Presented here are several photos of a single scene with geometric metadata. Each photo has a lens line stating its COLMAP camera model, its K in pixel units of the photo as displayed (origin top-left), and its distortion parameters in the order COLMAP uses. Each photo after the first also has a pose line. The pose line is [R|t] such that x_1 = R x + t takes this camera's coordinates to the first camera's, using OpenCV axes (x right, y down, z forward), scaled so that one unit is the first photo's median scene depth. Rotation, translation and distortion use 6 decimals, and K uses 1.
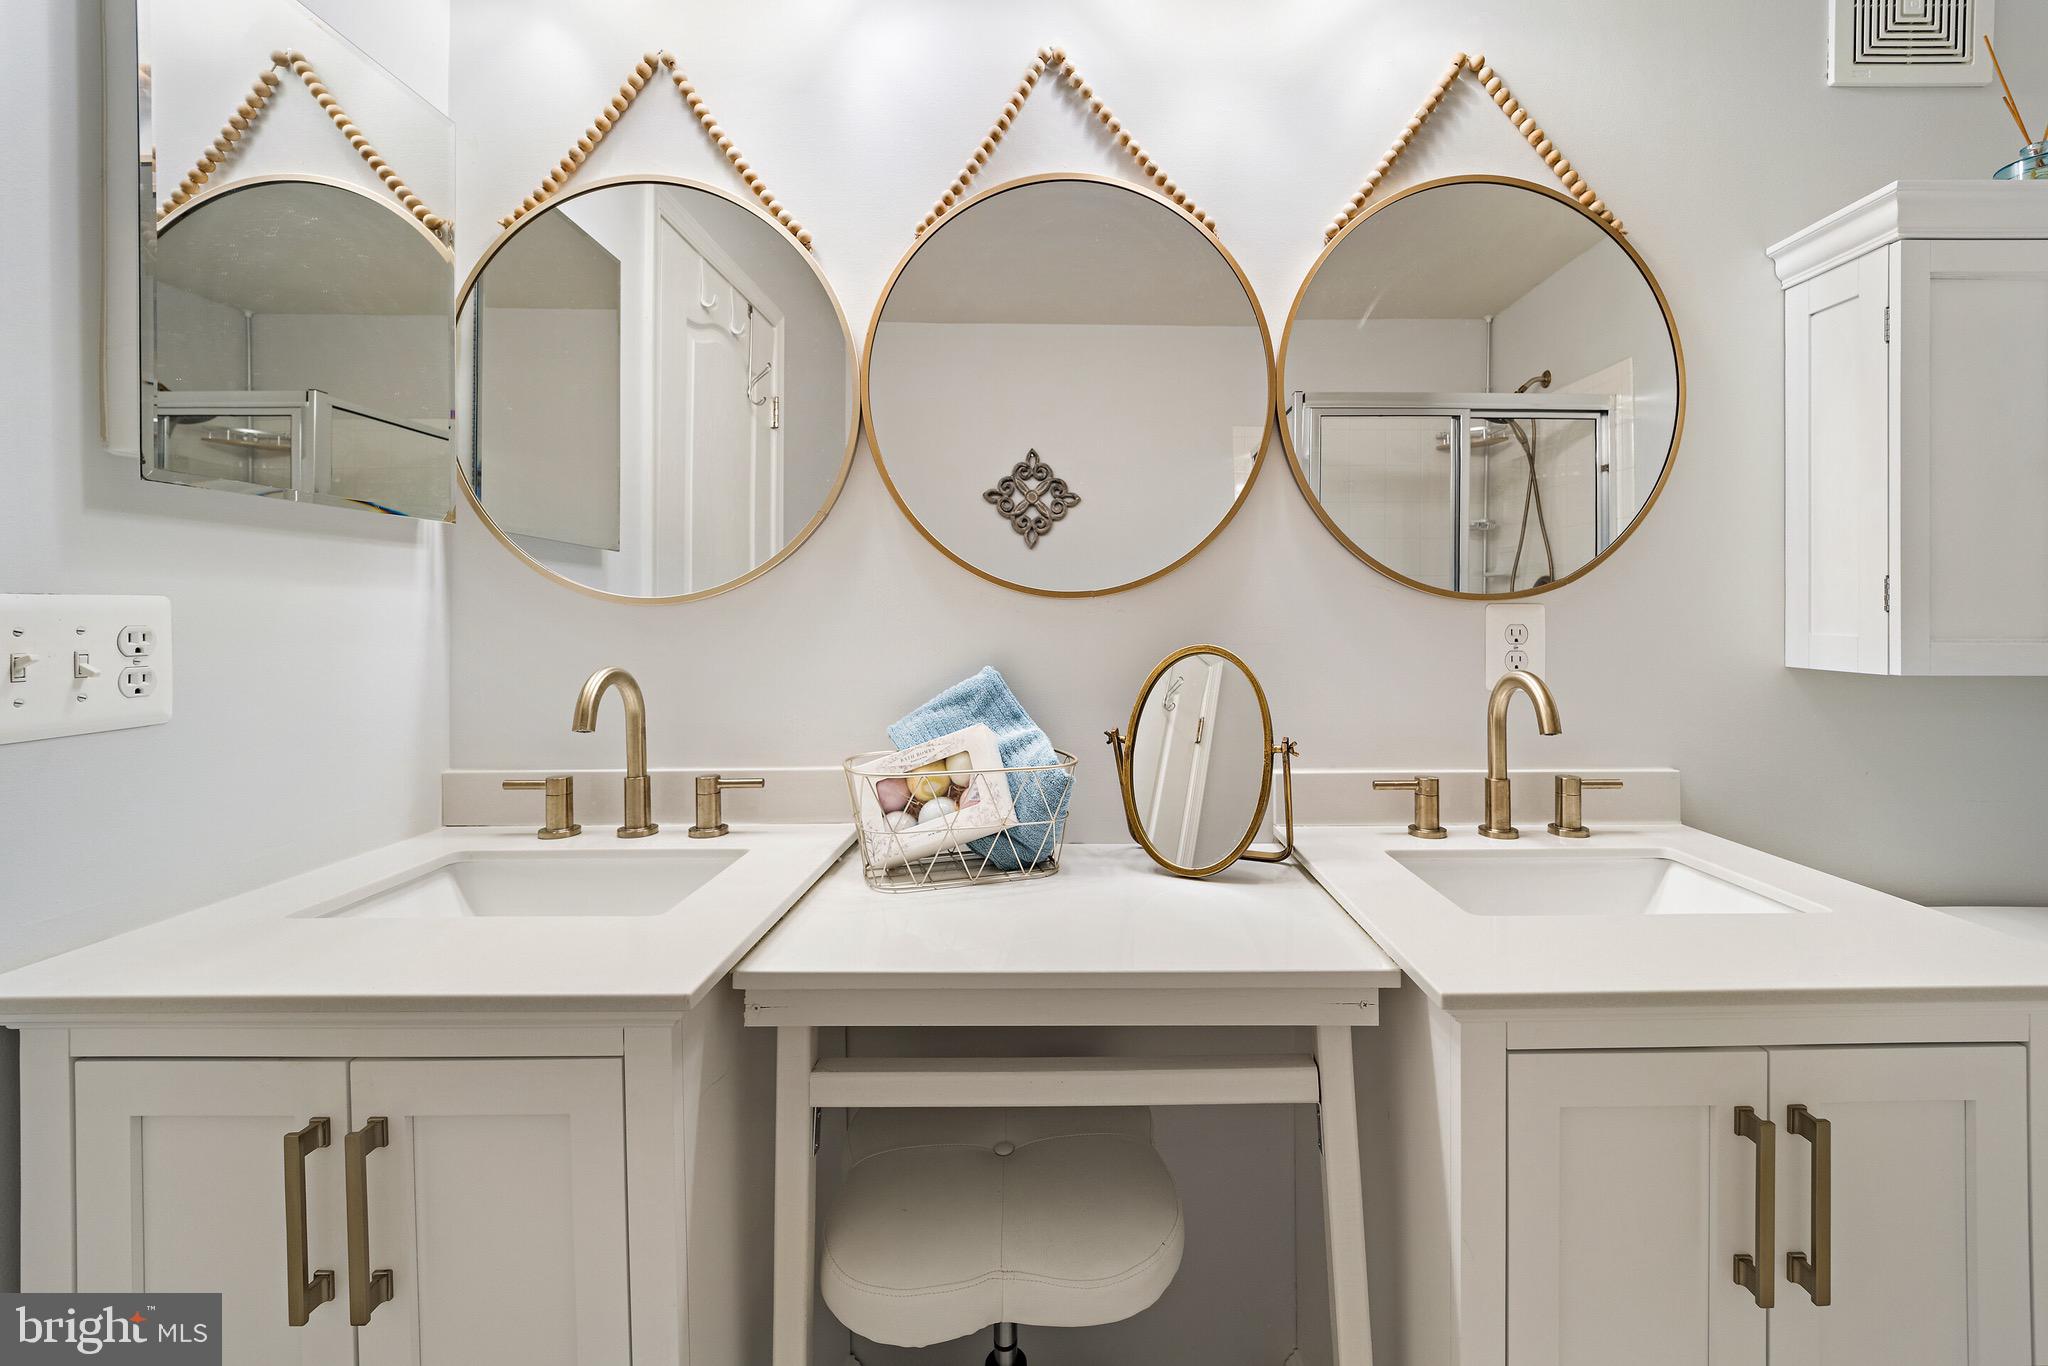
lens RADIAL K [[840.7, 0, 1028.6], [0, 840.7, 613.6], [0, 0, 1]] dist [-0.002017, -0.000491]
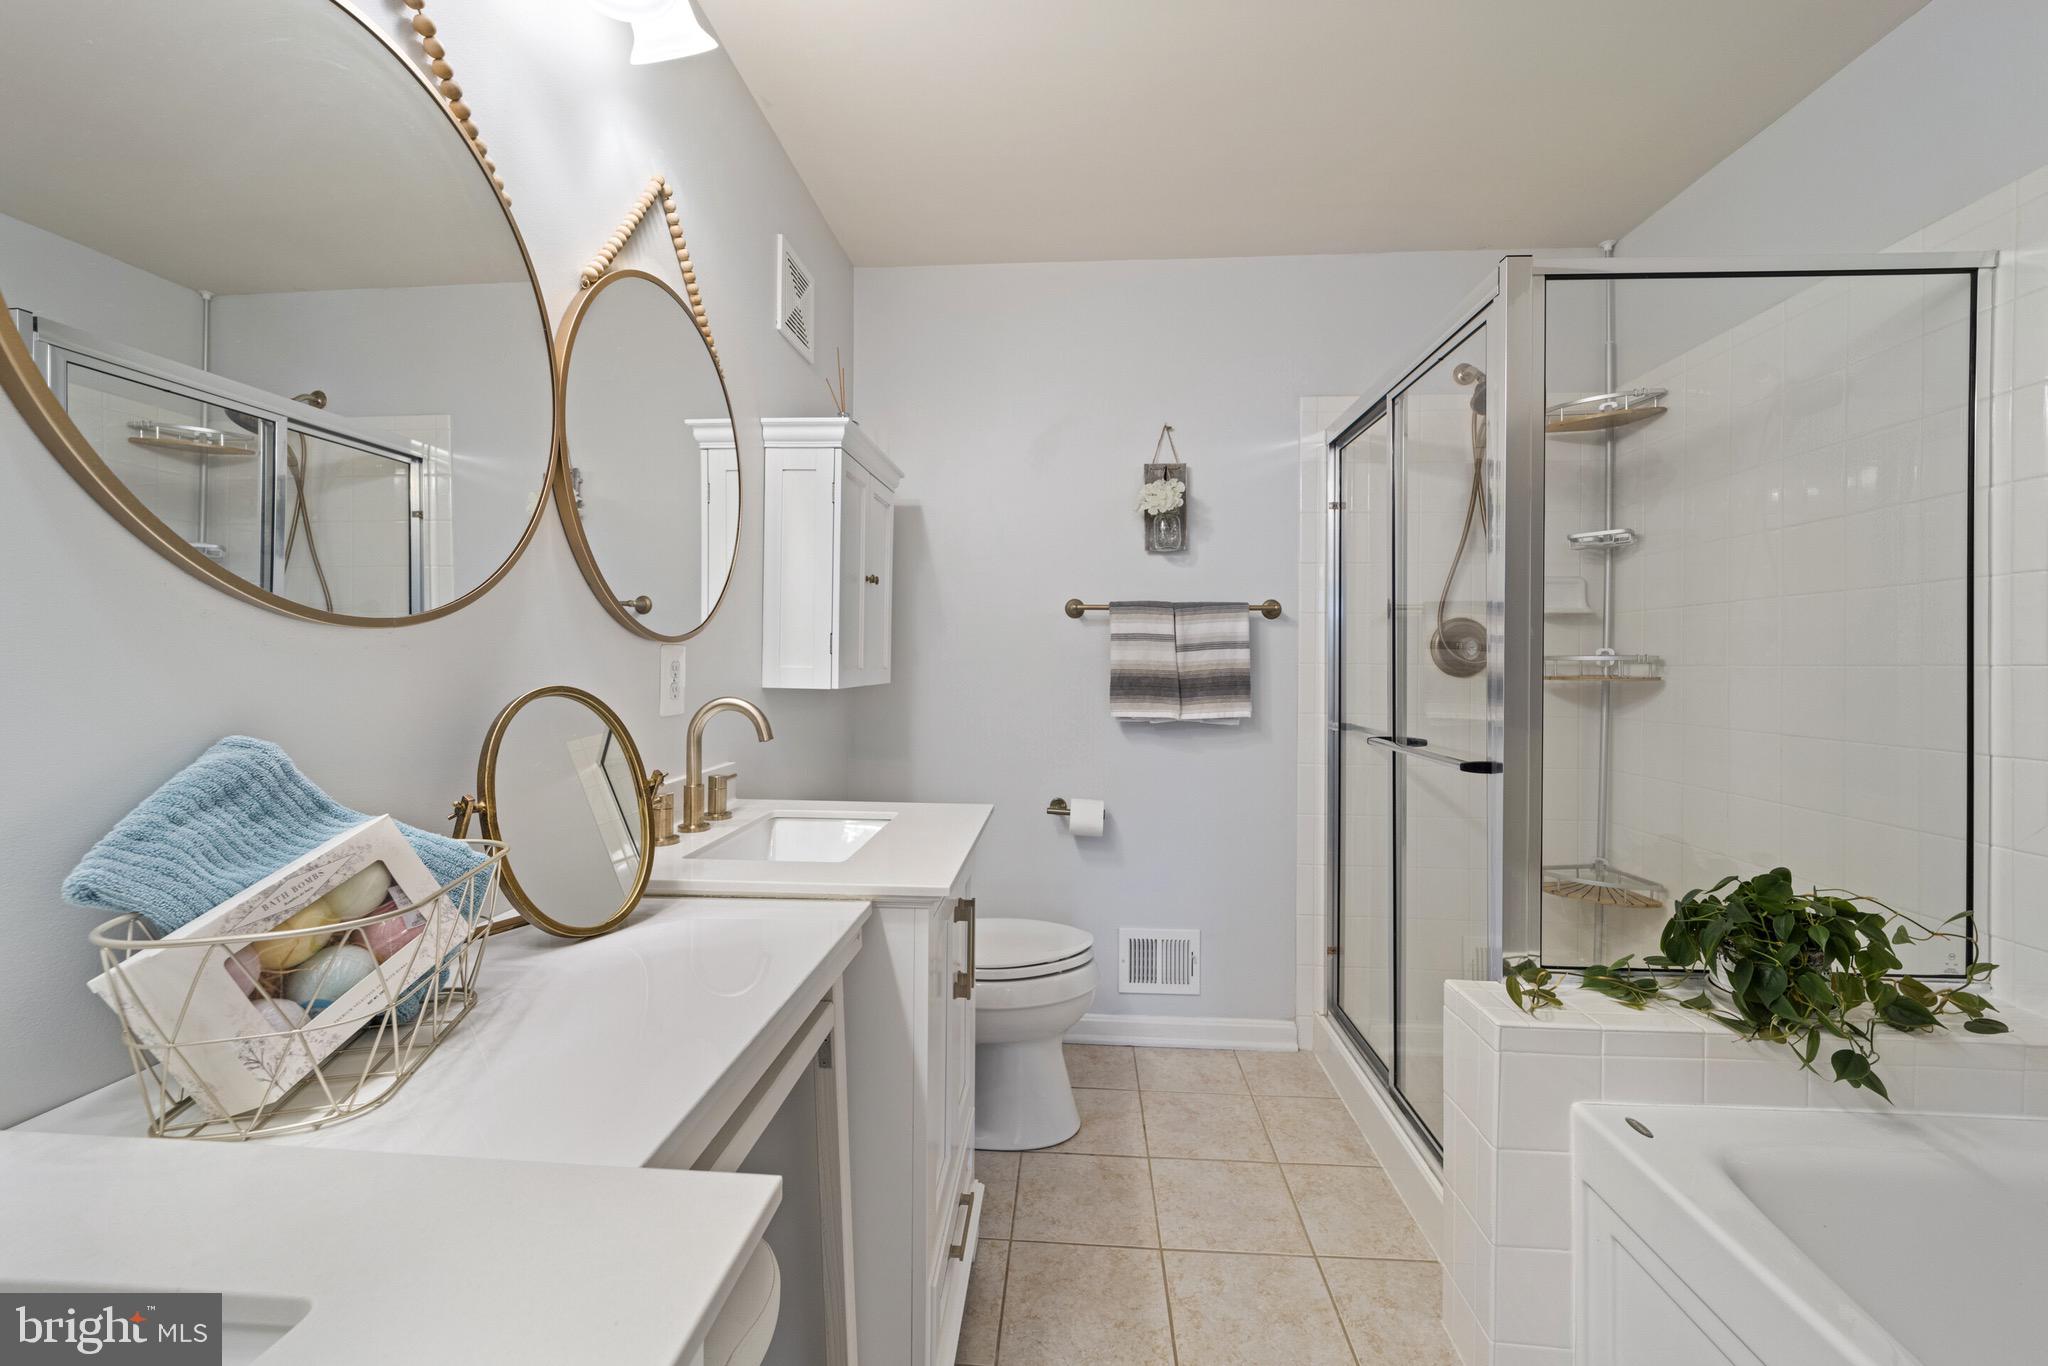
lens RADIAL K [[821.1, 0, 1032.4], [0, 821.1, 659.9], [0, 0, 1]] dist [-0.000522, -0.000067]
pose [[0.057073, -0.002887, 0.998366, -0.605338], [-0.002551, 0.999992, 0.003037, 0.004551], [-0.998367, -0.002720, 0.057065, 0.412945]]
